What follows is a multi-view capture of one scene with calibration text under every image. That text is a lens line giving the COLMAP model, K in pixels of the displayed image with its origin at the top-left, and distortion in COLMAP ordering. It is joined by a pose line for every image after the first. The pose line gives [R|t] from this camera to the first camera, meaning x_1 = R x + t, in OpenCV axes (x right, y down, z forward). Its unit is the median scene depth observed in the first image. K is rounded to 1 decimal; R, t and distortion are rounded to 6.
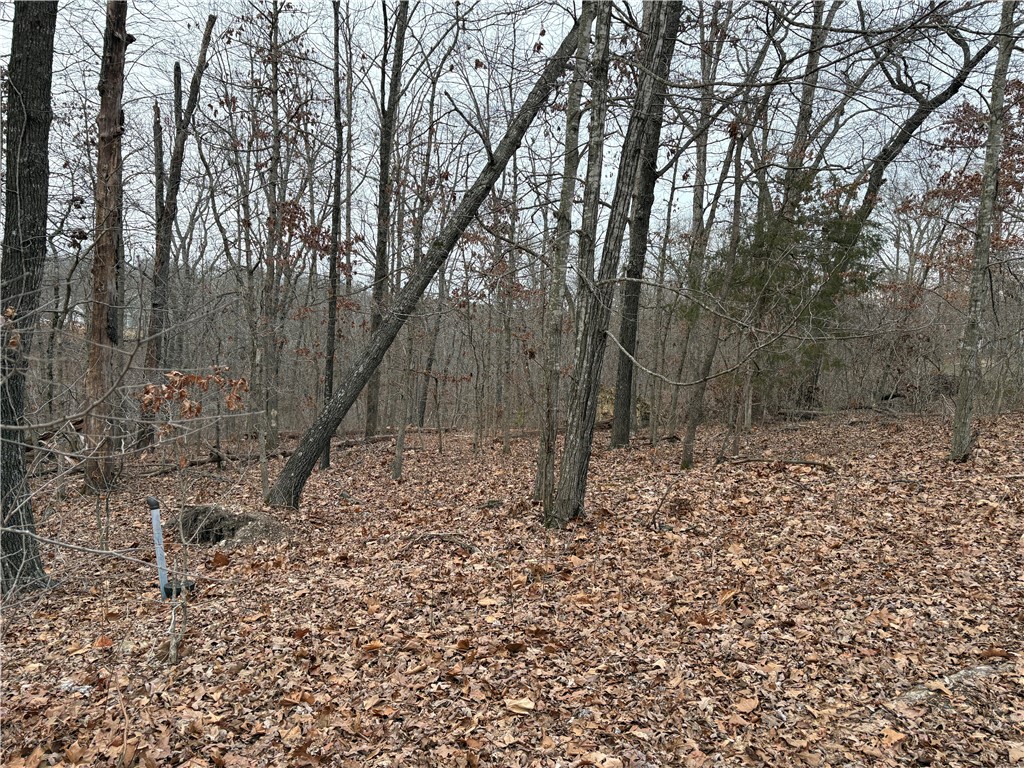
lens RADIAL K [[768.3, 0, 512.7], [0, 768.3, 388.6], [0, 0, 1]] dist [0.055418, -0.043171]
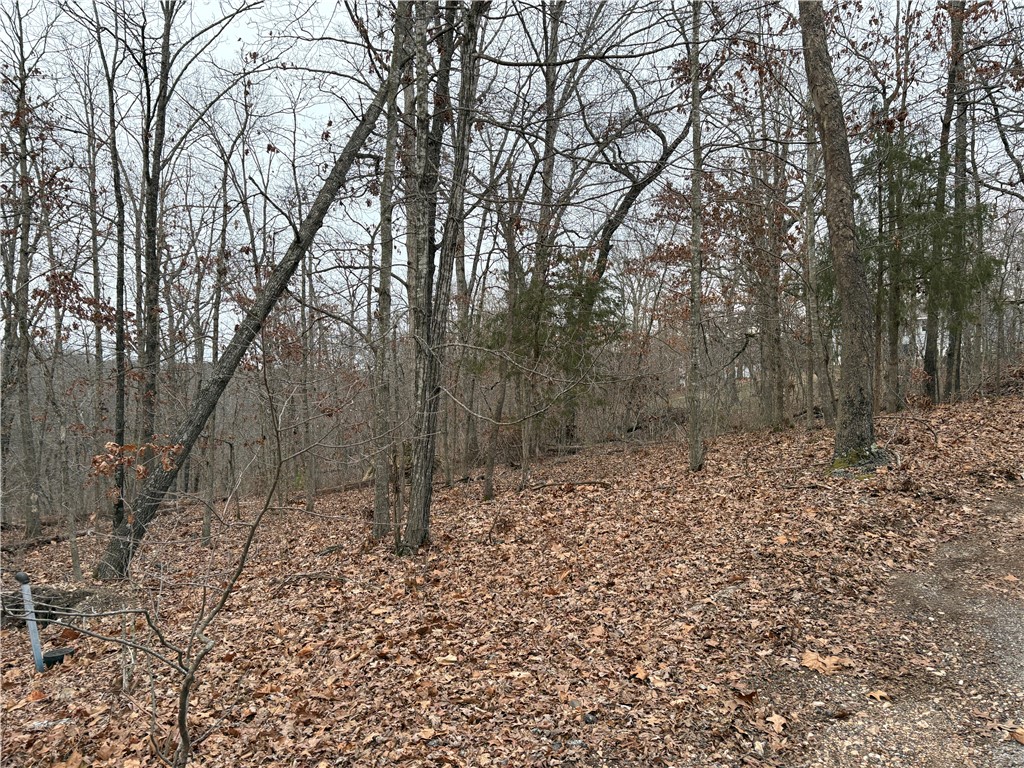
lens RADIAL K [[768.3, 0, 512.7], [0, 768.3, 388.6], [0, 0, 1]] dist [0.055418, -0.043171]
pose [[0.950942, -0.060149, 0.303465, -0.177425], [0.081275, 0.995034, -0.057463, 0.010976], [-0.298502, 0.079308, 0.951108, -0.254604]]
